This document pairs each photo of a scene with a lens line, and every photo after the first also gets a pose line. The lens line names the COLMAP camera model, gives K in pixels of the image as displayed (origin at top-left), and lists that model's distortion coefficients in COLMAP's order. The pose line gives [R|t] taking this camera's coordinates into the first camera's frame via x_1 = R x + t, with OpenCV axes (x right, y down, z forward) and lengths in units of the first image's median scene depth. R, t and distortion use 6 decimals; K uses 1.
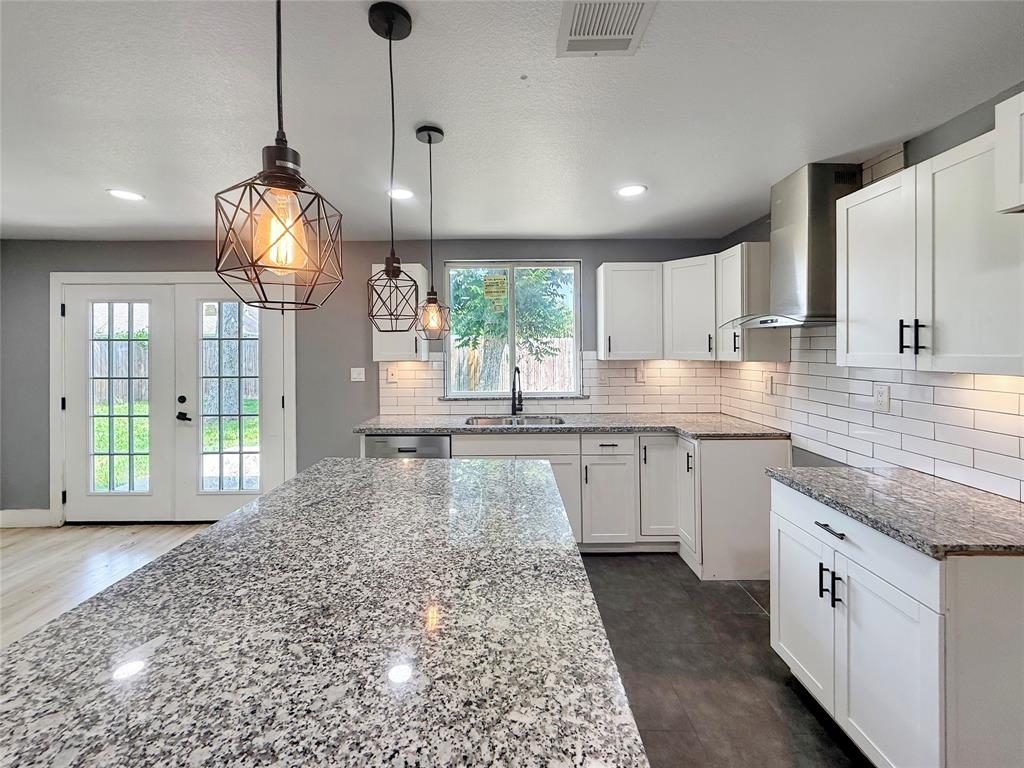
lens RADIAL K [[424.2, 0, 507.4], [0, 424.2, 353.1], [0, 0, 1]] dist [0.003284, -0.000523]
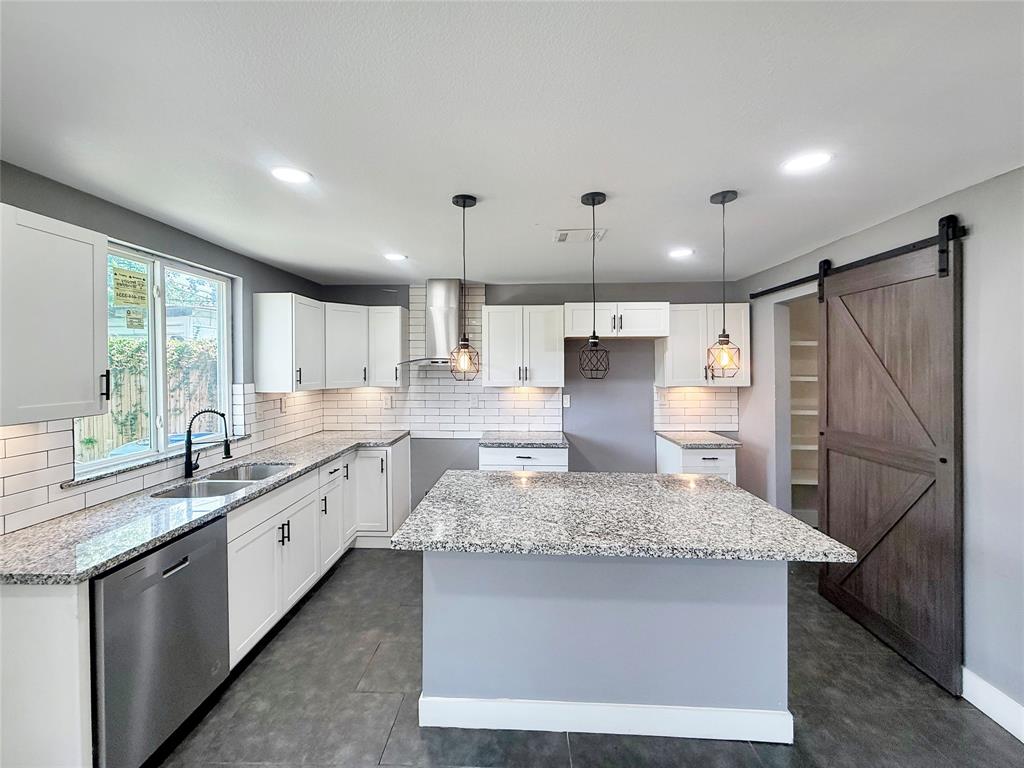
lens RADIAL K [[416.5, 0, 506.6], [0, 416.5, 366.5], [0, 0, 1]] dist [-0.002367, -0.000371]
pose [[0.046688, 0.000065, 0.998910, -0.865747], [0.010729, 0.999942, -0.000567, -0.045809], [-0.998852, 0.010744, 0.046684, 0.561595]]
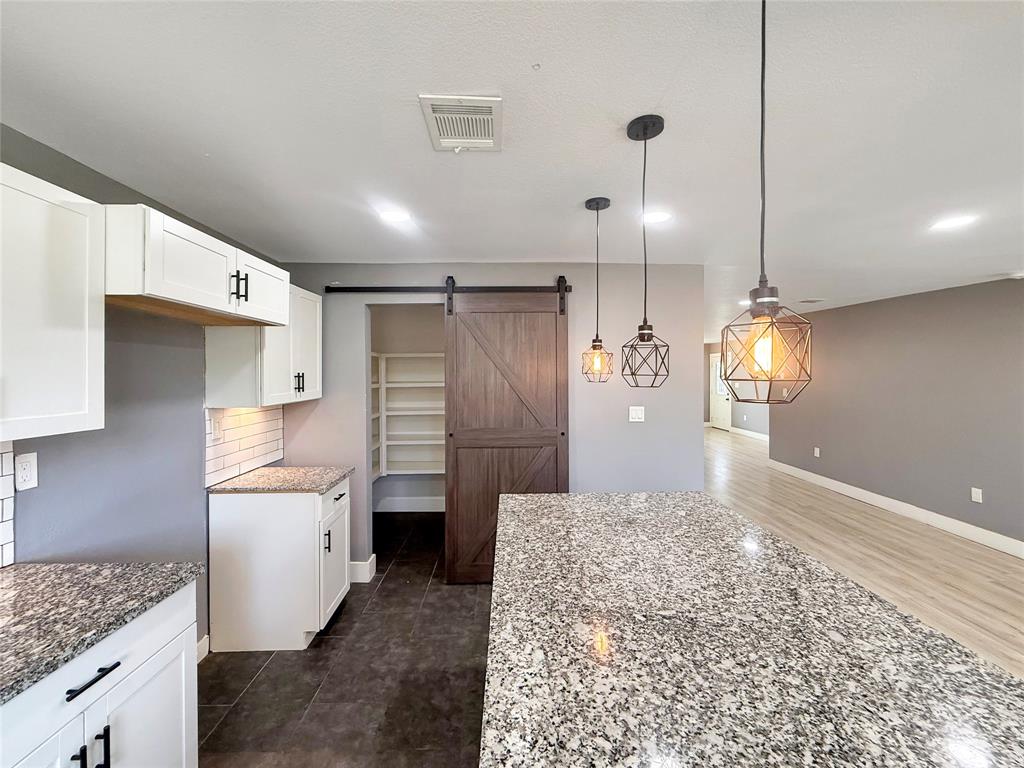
lens RADIAL K [[415.5, 0, 505.8], [0, 415.5, 378.1], [0, 0, 1]] dist [-0.001002, -0.000114]
pose [[-0.999979, 0.004480, -0.004695, 0.057247], [0.004412, 0.999885, 0.014510, -0.041627], [0.004760, 0.014489, -0.999884, 0.948809]]
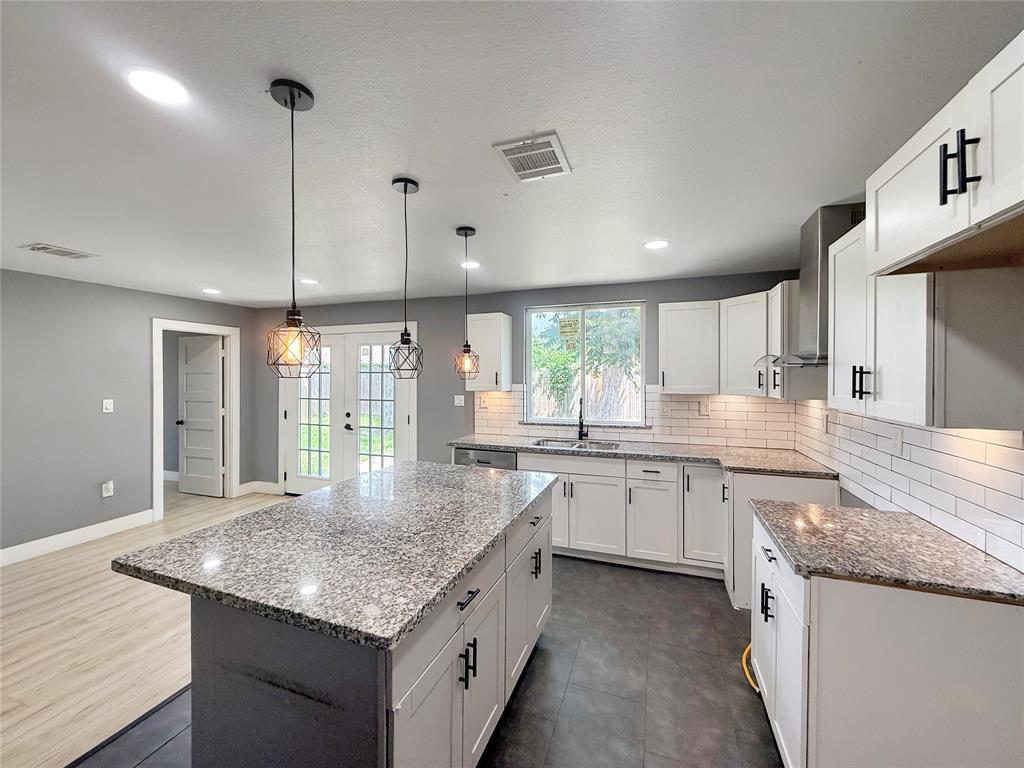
lens RADIAL K [[410.6, 0, 508.2], [0, 410.6, 378.7], [0, 0, 1]] dist [0.001161, 0.000074]
pose [[0.939187, 0.006741, -0.343341, 0.276839], [-0.006756, 0.999977, 0.001153, -0.024541], [0.343341, 0.001236, 0.939210, -0.143252]]
